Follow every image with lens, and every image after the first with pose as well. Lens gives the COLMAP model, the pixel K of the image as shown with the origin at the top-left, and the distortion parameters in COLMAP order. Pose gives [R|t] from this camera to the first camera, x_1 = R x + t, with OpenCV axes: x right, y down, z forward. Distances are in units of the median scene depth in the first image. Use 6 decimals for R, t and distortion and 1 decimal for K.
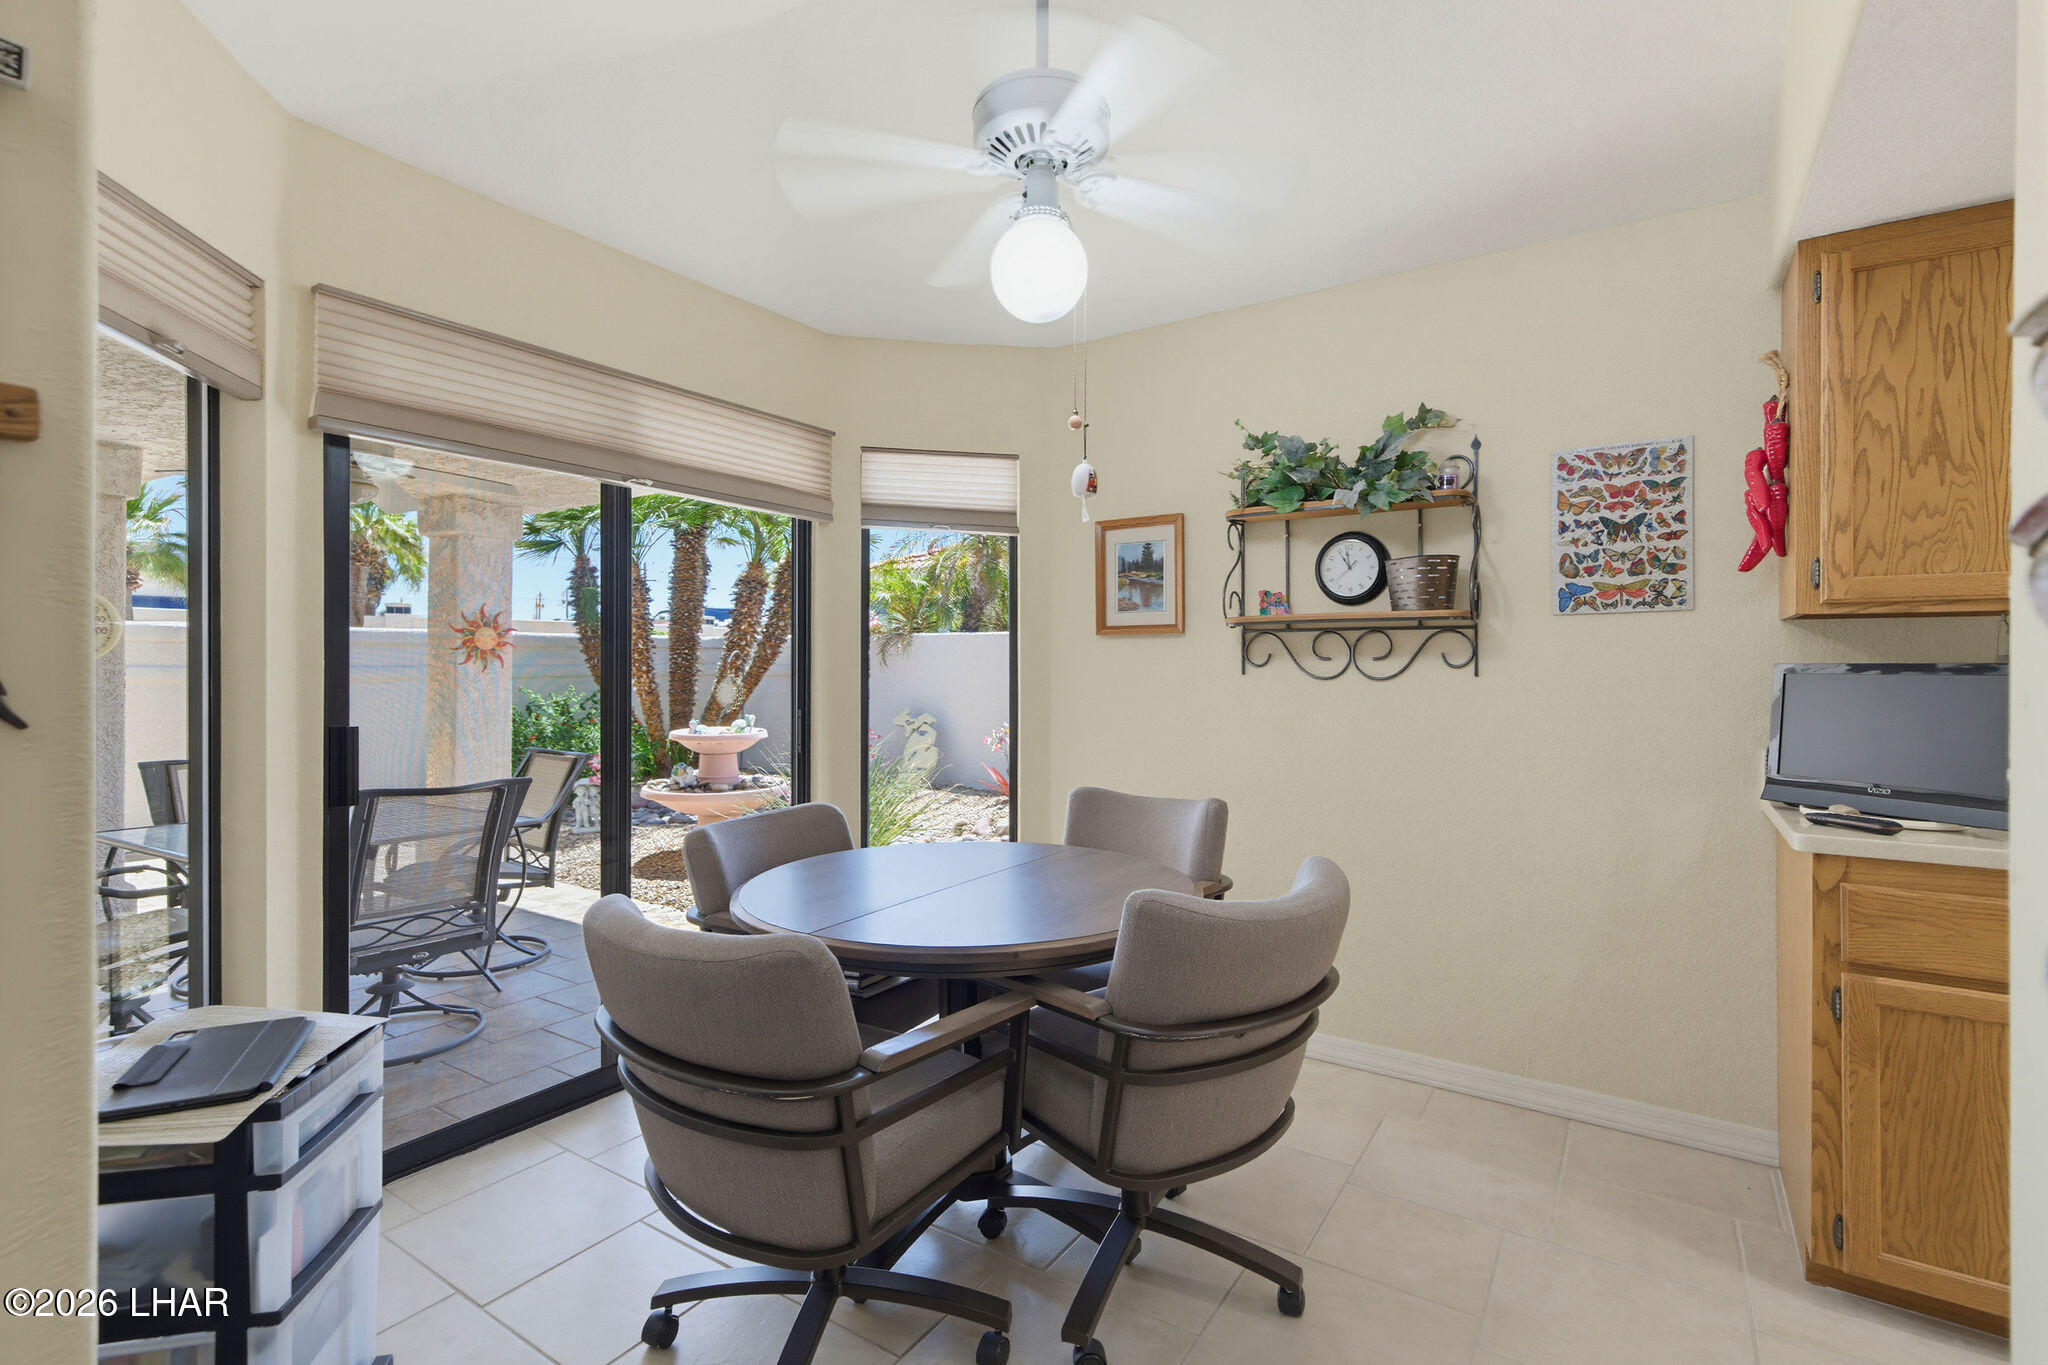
lens RADIAL K [[945.9, 0, 1027.5], [0, 945.9, 672.8], [0, 0, 1]] dist [0.005502, -0.000033]
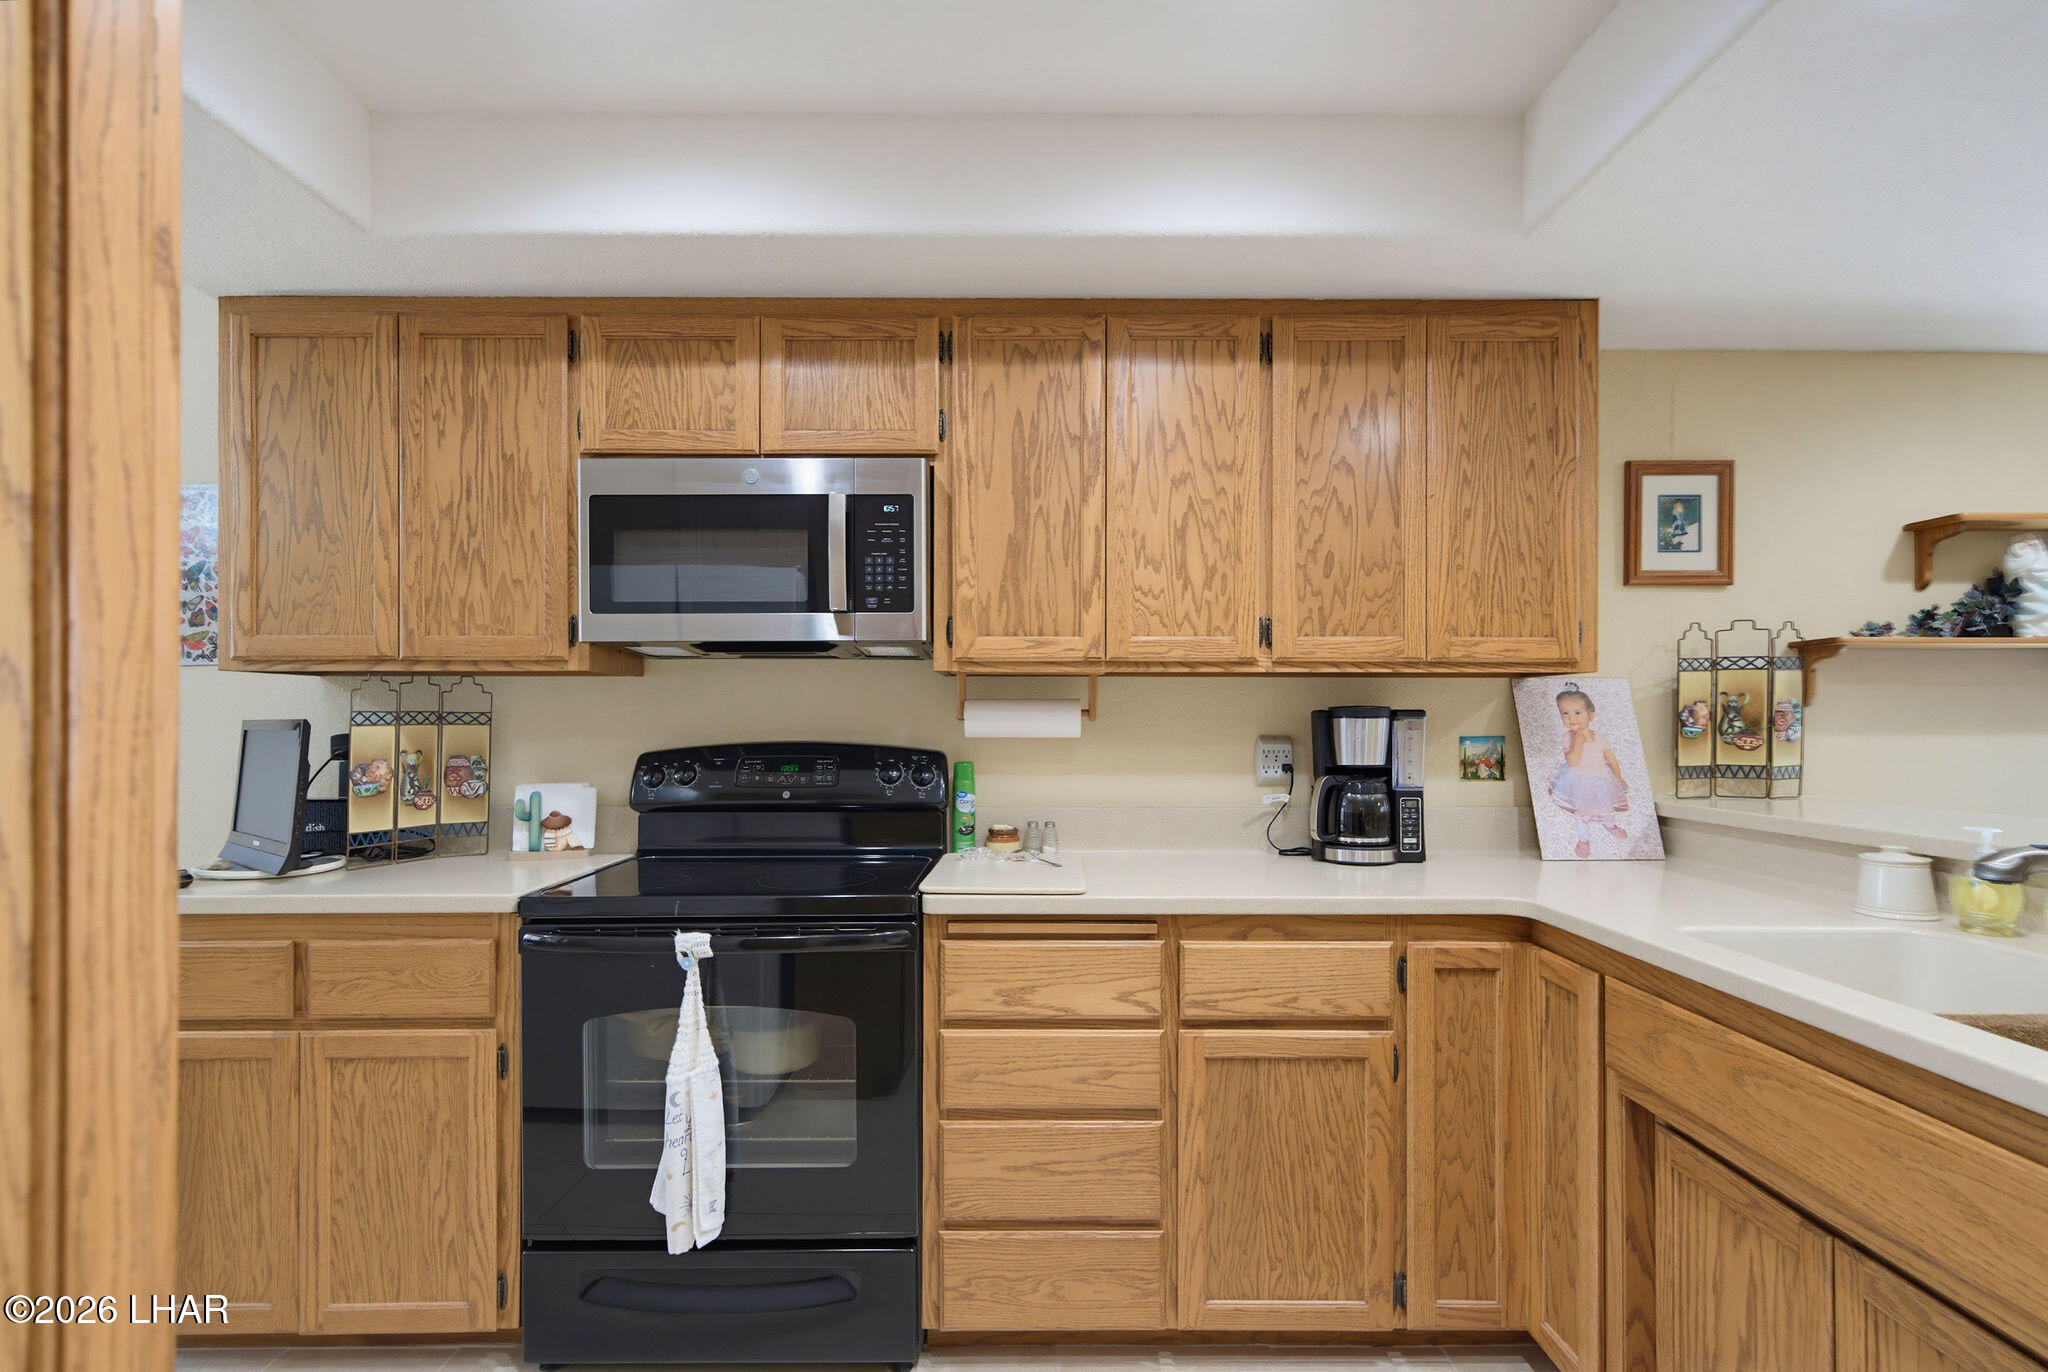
lens RADIAL K [[986.8, 0, 1020.9], [0, 986.8, 730.8], [0, 0, 1]] dist [0.005852, 0.001045]
pose [[0.838778, -0.010951, 0.544363, 0.987903], [0.008056, 0.999938, 0.007703, 0.000846], [-0.544414, -0.002076, 0.838814, -0.350280]]
